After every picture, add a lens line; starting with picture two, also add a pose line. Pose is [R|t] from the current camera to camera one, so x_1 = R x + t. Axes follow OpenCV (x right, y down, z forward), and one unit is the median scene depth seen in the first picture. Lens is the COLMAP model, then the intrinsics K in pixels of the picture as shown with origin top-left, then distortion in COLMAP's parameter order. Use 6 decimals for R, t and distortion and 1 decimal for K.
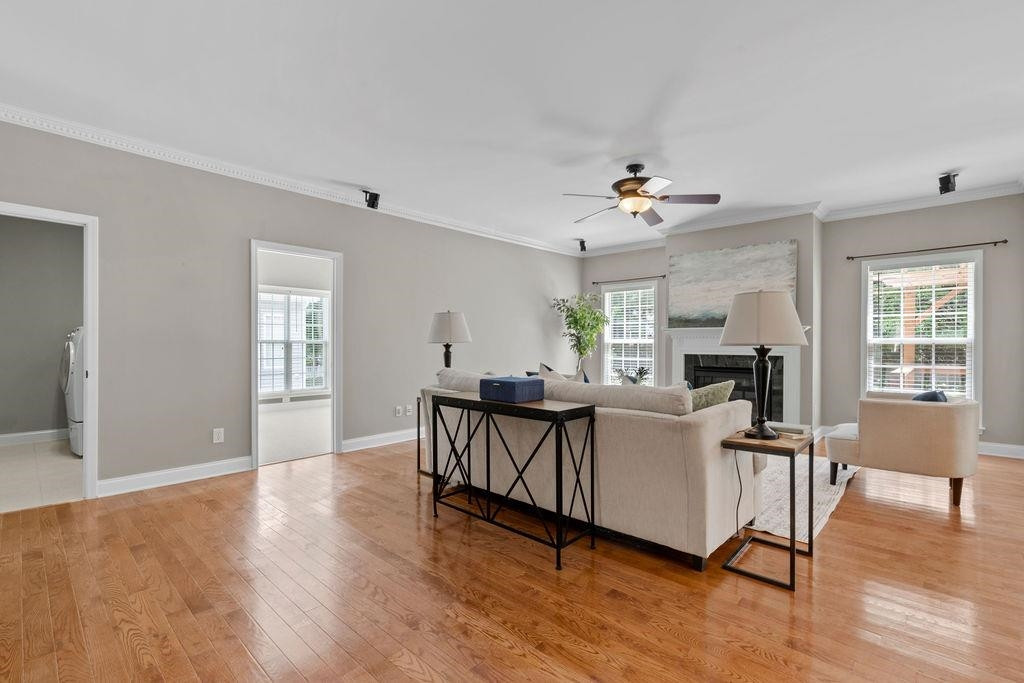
lens RADIAL K [[474.3, 0, 513.9], [0, 474.3, 342.3], [0, 0, 1]] dist [-0.005212, 0.001209]
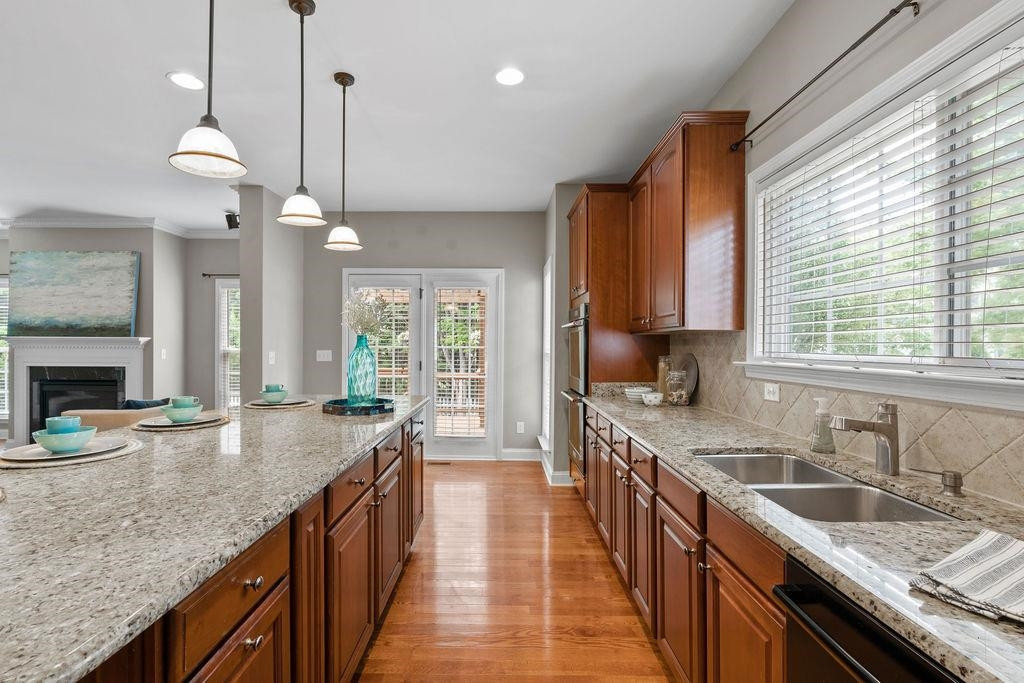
lens RADIAL K [[474.3, 0, 509.9], [0, 474.3, 342.3], [0, 0, 1]] dist [-0.005212, 0.001209]
pose [[0.725736, 0.001469, 0.687971, 0.428872], [-0.000400, 0.999998, -0.001714, -0.018998], [-0.687973, 0.000969, 0.725736, -0.254631]]
